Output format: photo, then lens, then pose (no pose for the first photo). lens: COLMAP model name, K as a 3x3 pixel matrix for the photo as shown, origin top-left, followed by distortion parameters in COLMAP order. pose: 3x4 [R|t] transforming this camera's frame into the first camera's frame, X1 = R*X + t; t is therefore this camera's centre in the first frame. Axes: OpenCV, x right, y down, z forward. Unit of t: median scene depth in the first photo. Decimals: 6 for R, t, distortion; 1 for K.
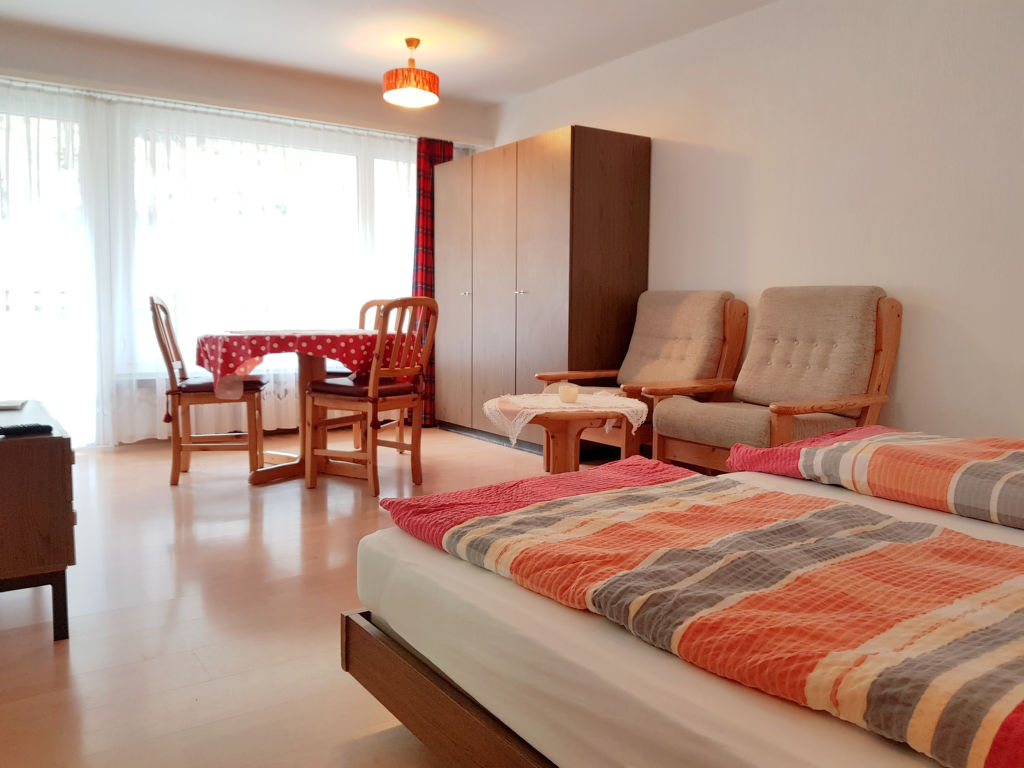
lens RADIAL K [[771.3, 0, 514.2], [0, 771.3, 373.4], [0, 0, 1]] dist [0.007499, -0.004287]
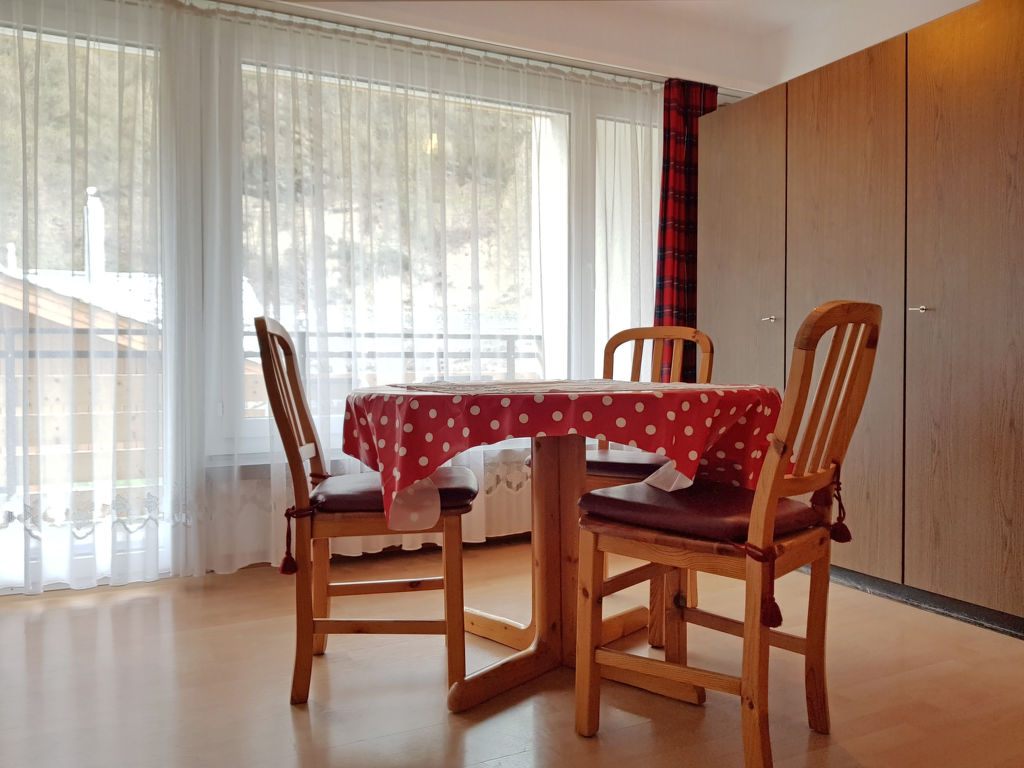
lens RADIAL K [[788.8, 0, 512.0], [0, 788.8, 384.0], [0, 0, 1]] dist [0.075349, -0.000531]
pose [[0.989310, -0.003476, -0.145783, -0.233396], [-0.003828, 0.998752, -0.049794, -0.031104], [0.145775, 0.049820, 0.988063, 0.514721]]
